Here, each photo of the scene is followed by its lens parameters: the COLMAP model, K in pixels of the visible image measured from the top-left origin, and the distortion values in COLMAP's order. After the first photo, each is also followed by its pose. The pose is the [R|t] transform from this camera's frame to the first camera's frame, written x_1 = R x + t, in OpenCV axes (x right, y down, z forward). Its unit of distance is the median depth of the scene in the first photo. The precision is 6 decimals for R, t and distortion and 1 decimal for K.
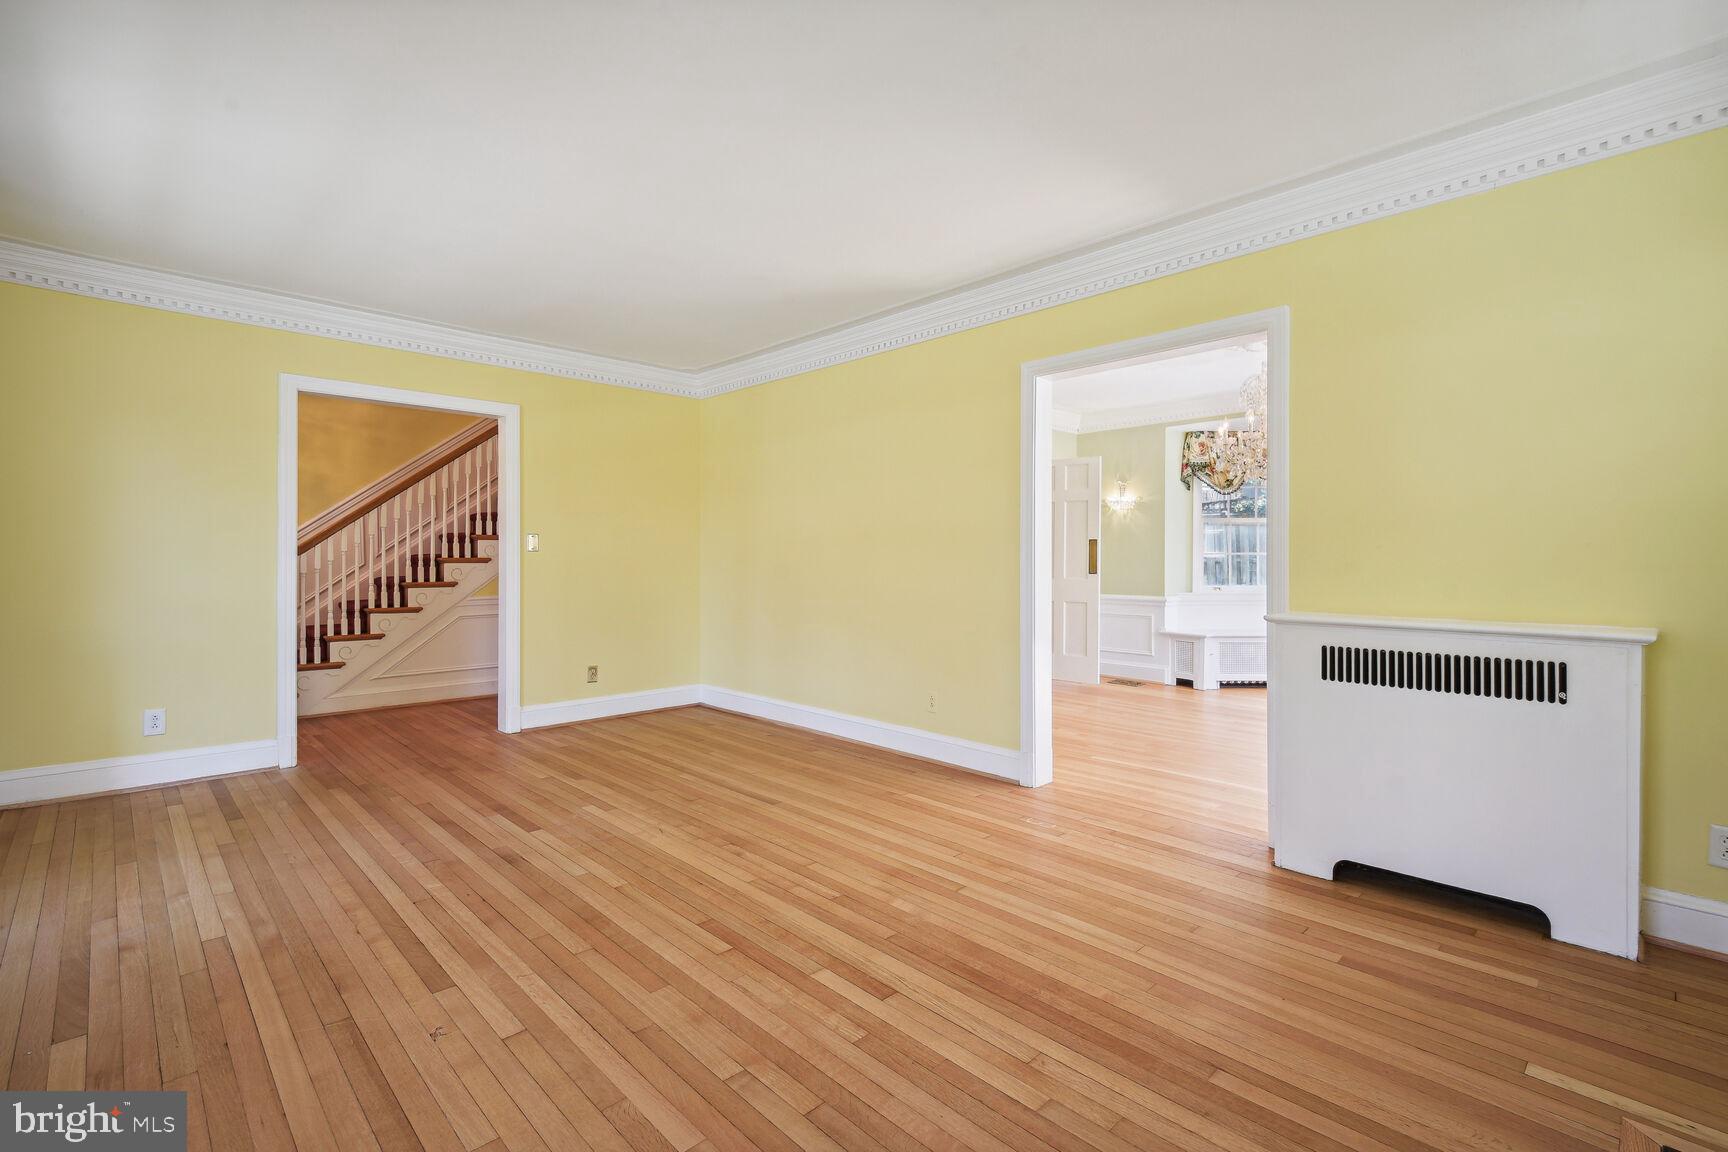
lens RADIAL K [[777.9, 0, 861.6], [0, 777.9, 568.3], [0, 0, 1]] dist [0.010210, -0.001341]
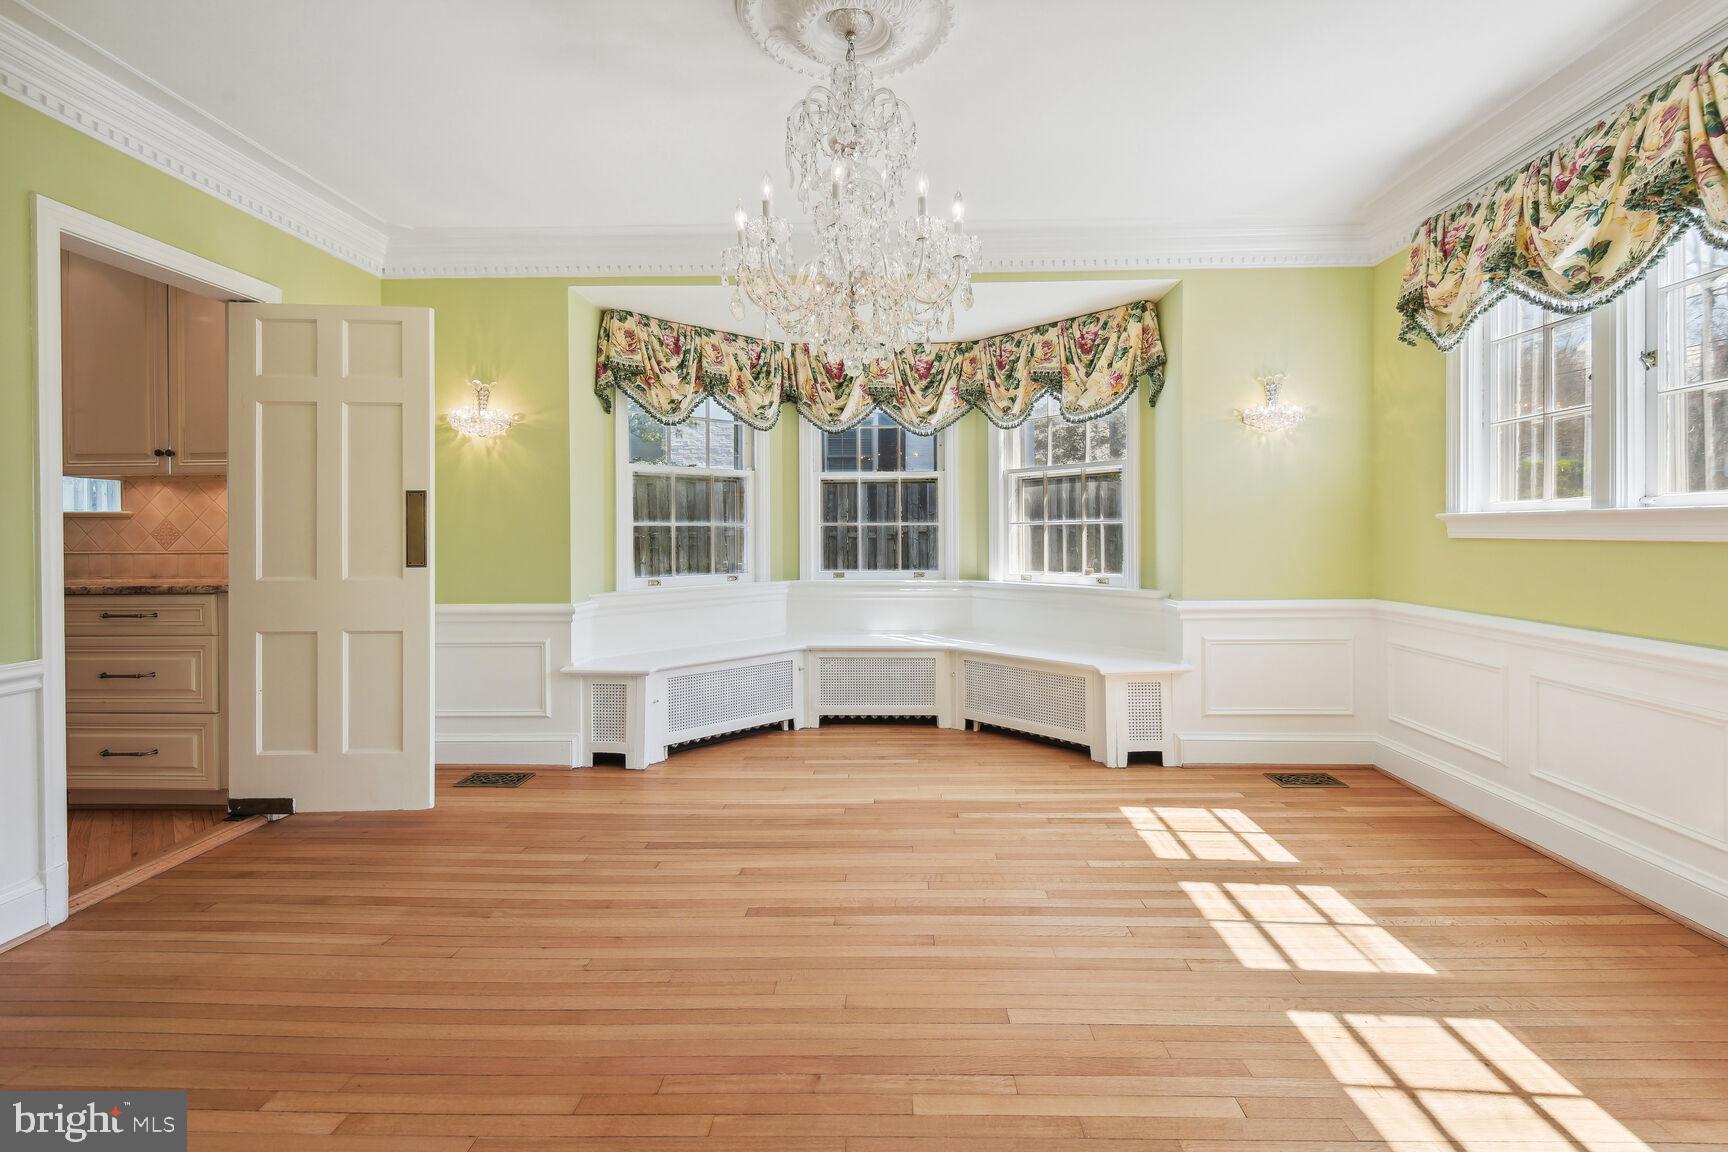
lens RADIAL K [[777.9, 0, 892.8], [0, 777.9, 529.0], [0, 0, 1]] dist [0.010210, -0.001341]
pose [[0.686416, -0.001601, 0.727207, 0.152043], [0.016318, 0.999780, -0.013201, -0.004099], [-0.727026, 0.020928, 0.686291, 0.469503]]
